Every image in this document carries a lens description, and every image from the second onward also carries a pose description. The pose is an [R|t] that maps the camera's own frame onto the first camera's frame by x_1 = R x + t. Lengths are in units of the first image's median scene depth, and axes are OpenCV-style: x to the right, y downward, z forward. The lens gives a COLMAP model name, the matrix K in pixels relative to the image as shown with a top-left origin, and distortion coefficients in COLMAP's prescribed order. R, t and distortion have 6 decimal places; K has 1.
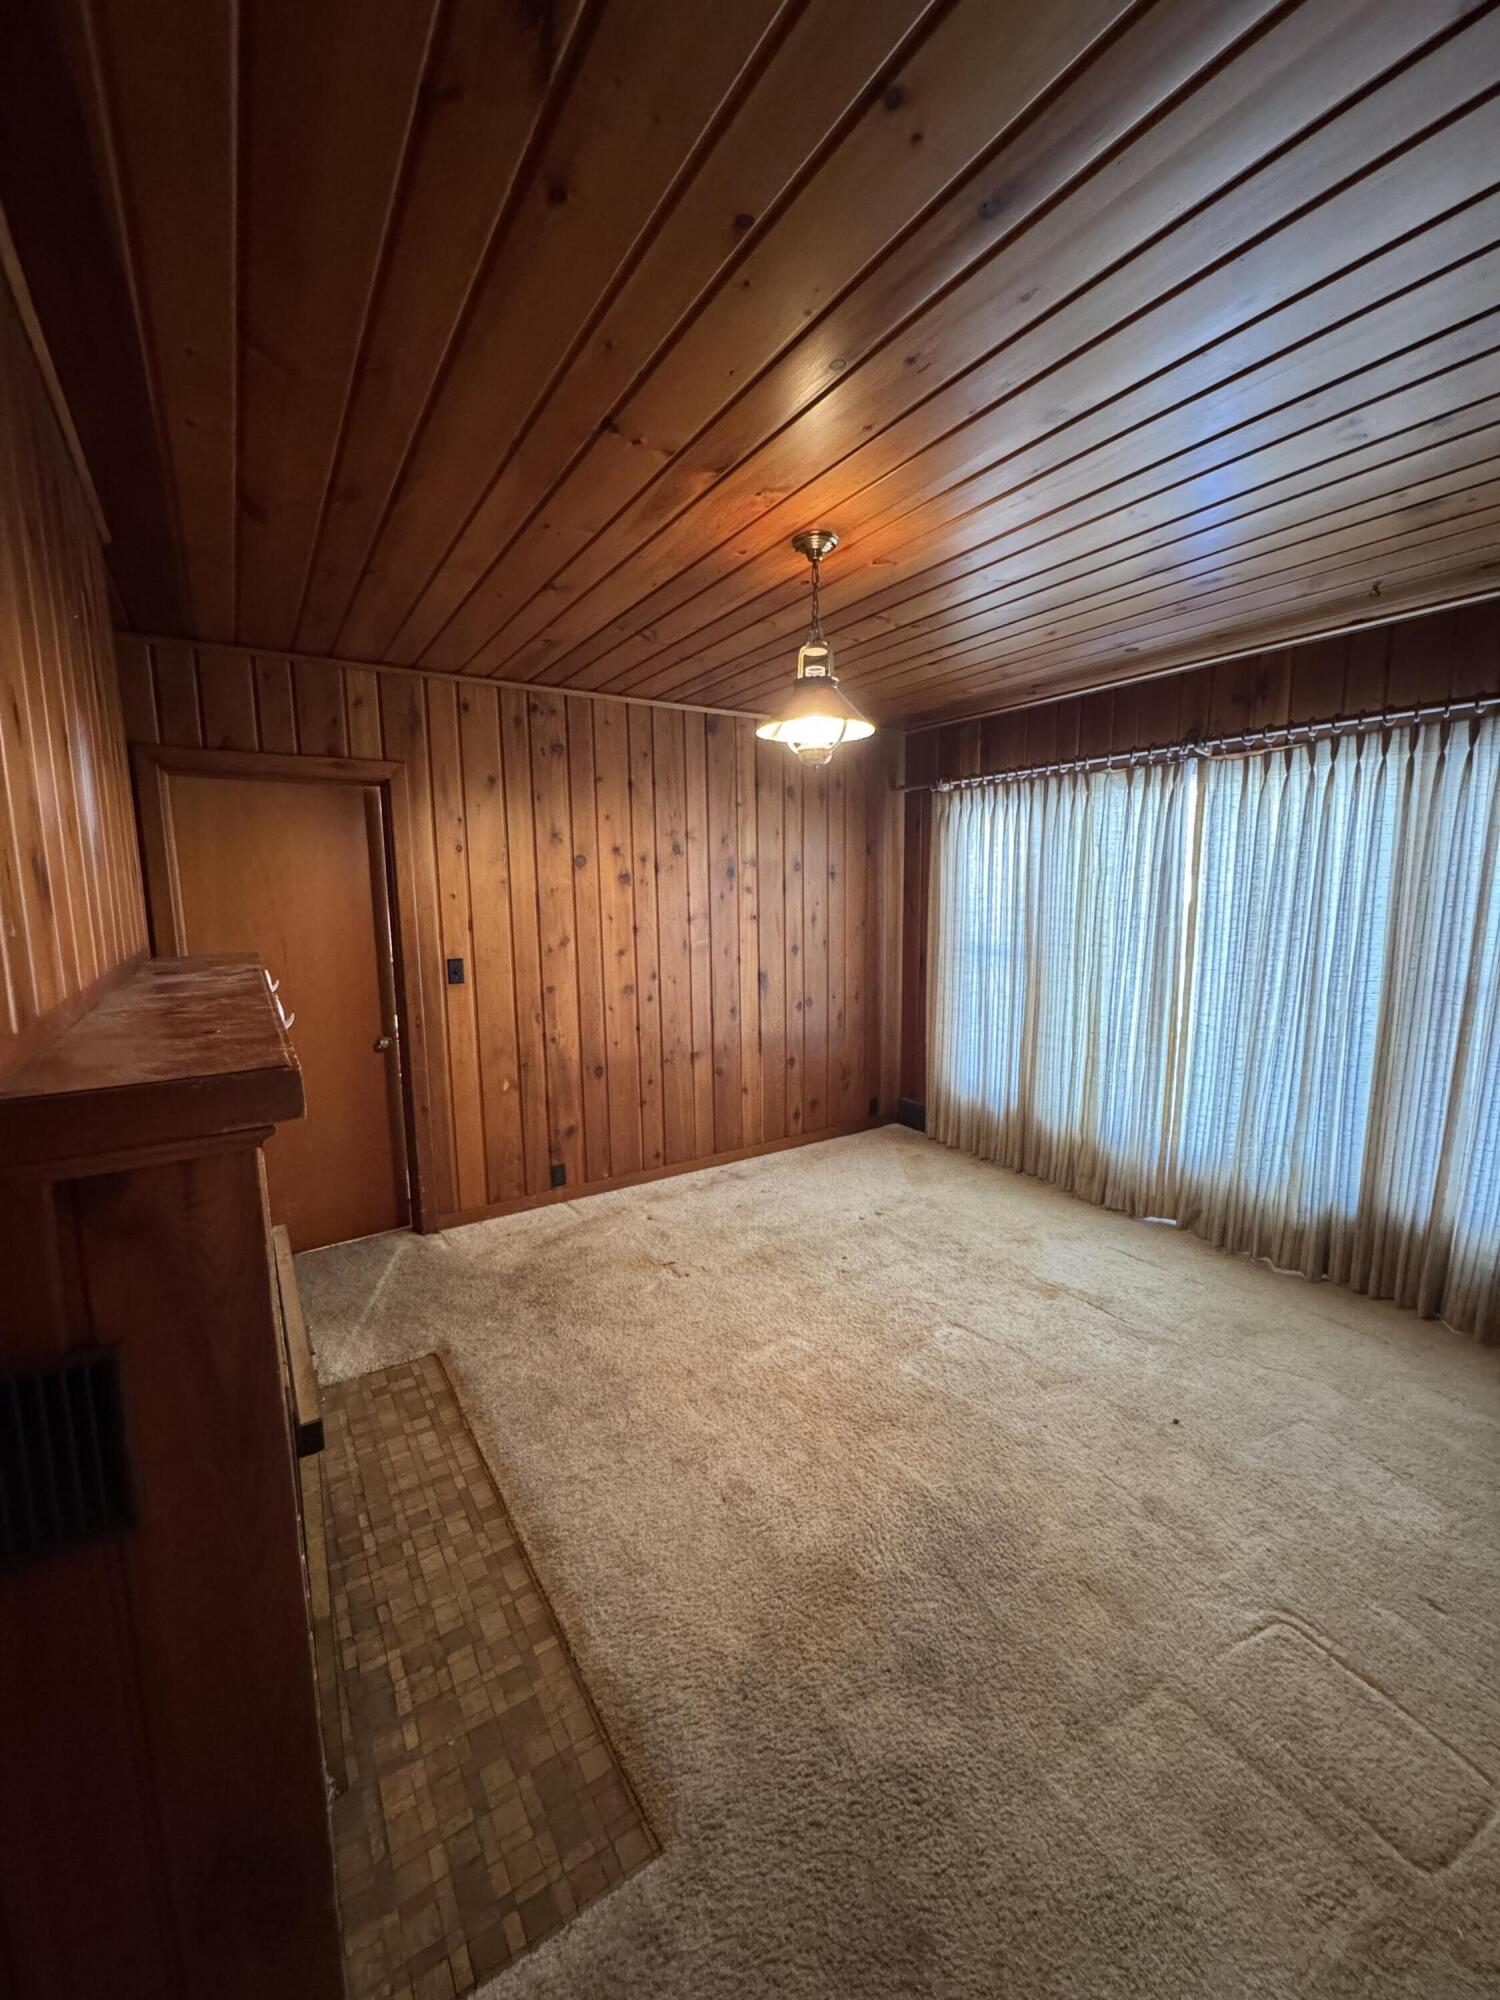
lens RADIAL K [[791.6, 0, 752.7], [0, 791.6, 1000.1], [0, 0, 1]] dist [-0.000727, -0.000637]
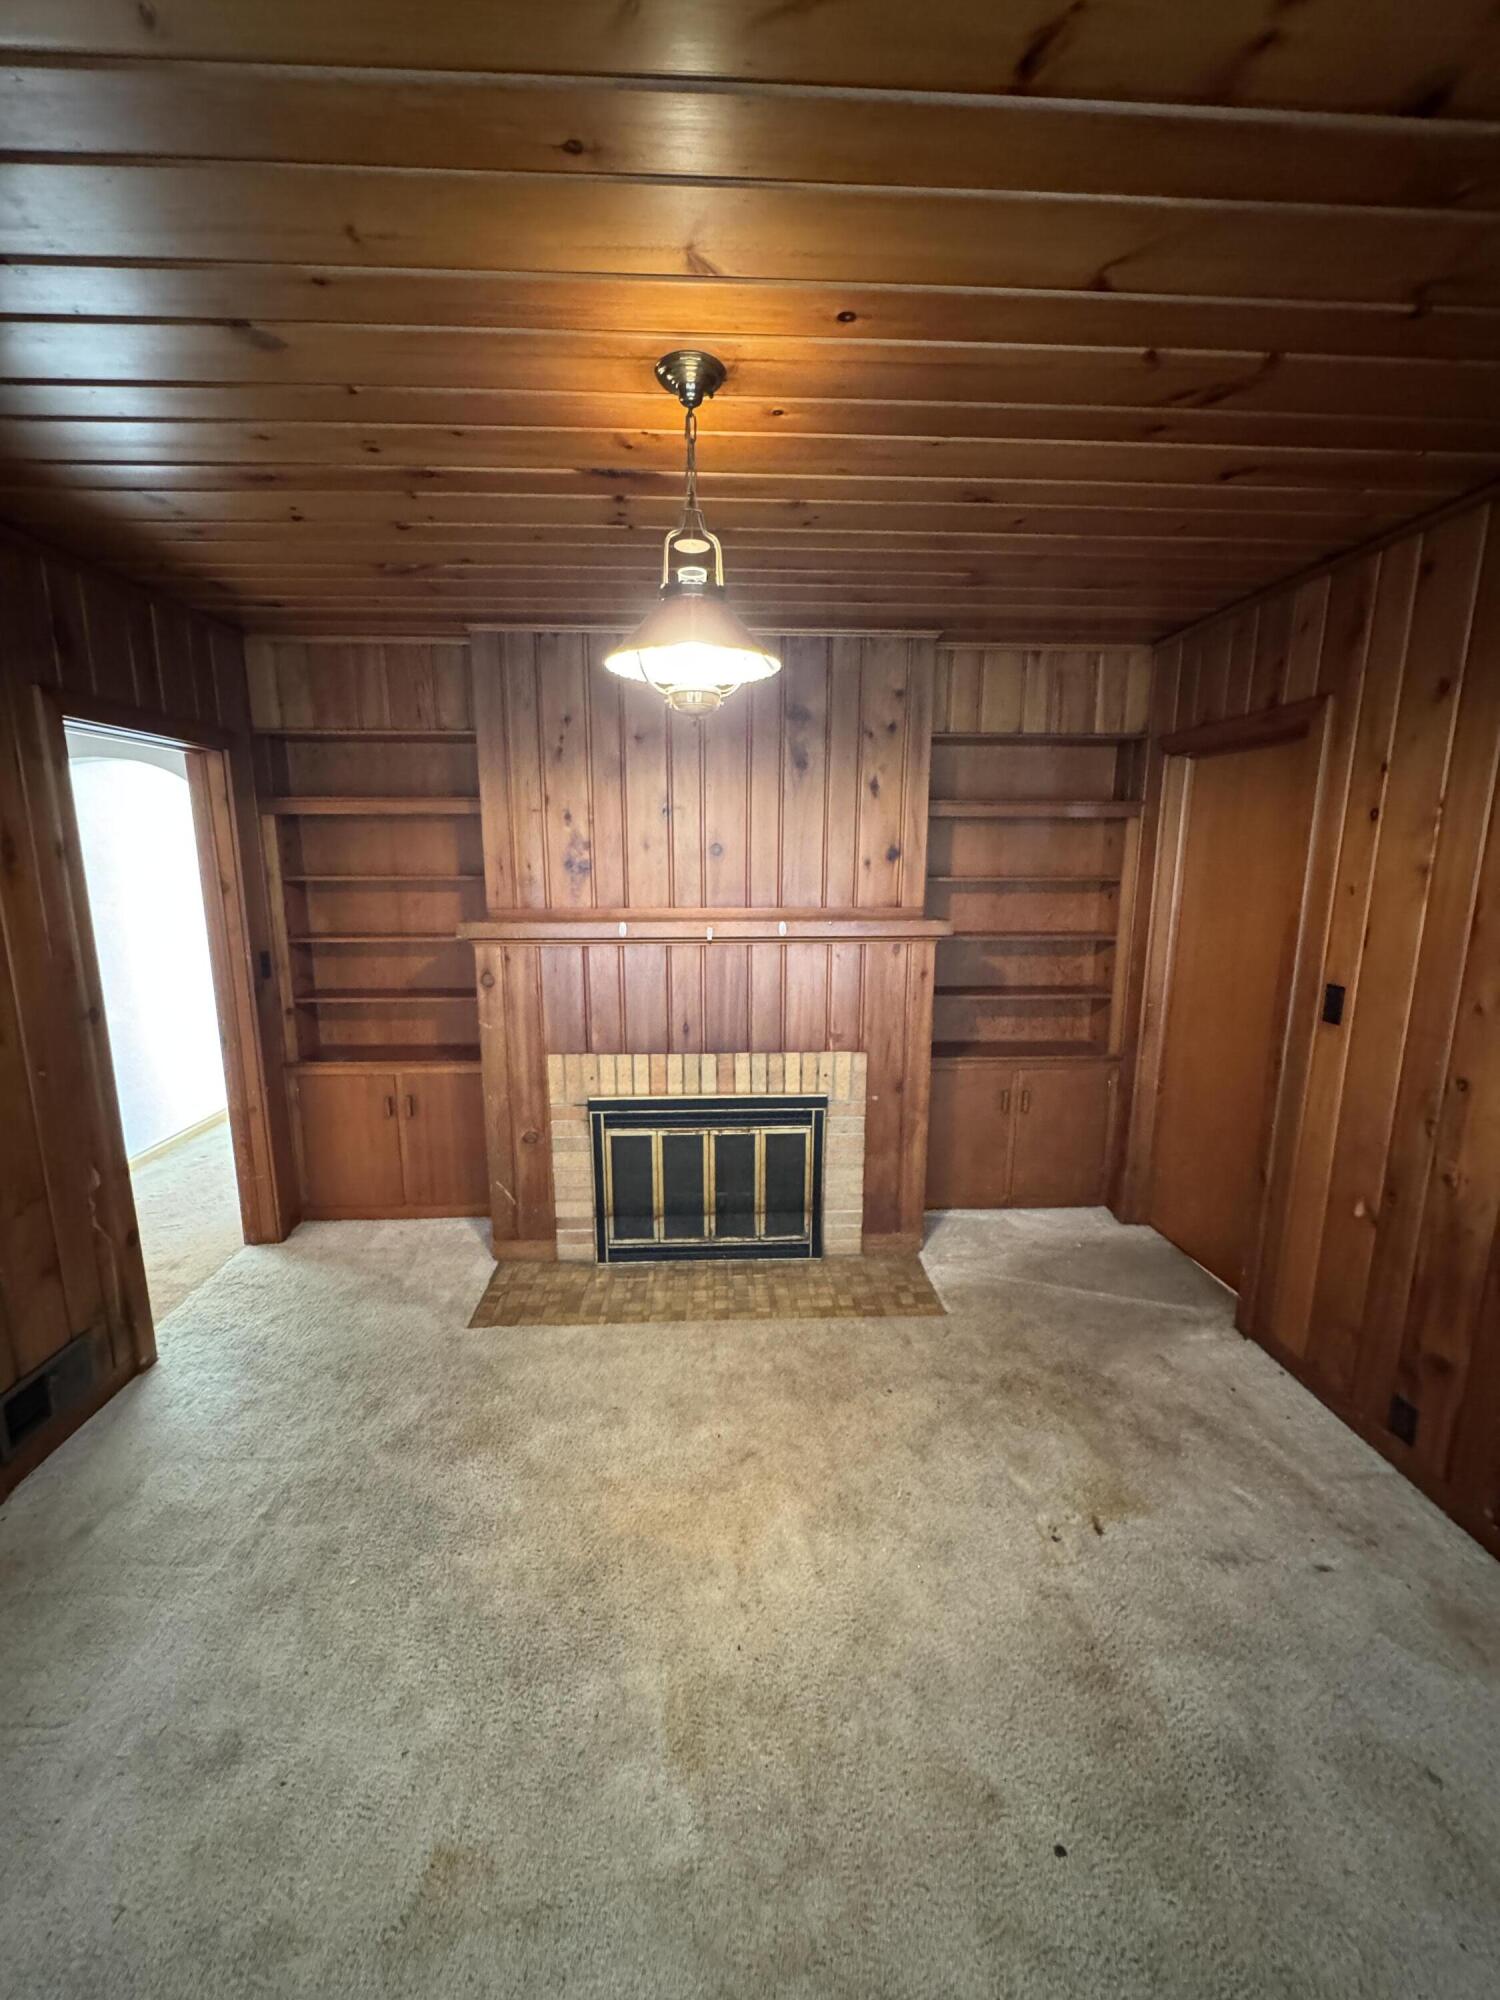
lens RADIAL K [[791.6, 0, 748.6], [0, 791.6, 1003.8], [0, 0, 1]] dist [-0.000727, -0.000637]
pose [[-0.503465, 0.174032, -0.846307, 0.435238], [-0.116194, 0.956969, 0.265911, -0.159324], [0.856167, 0.232213, -0.461579, 0.910598]]
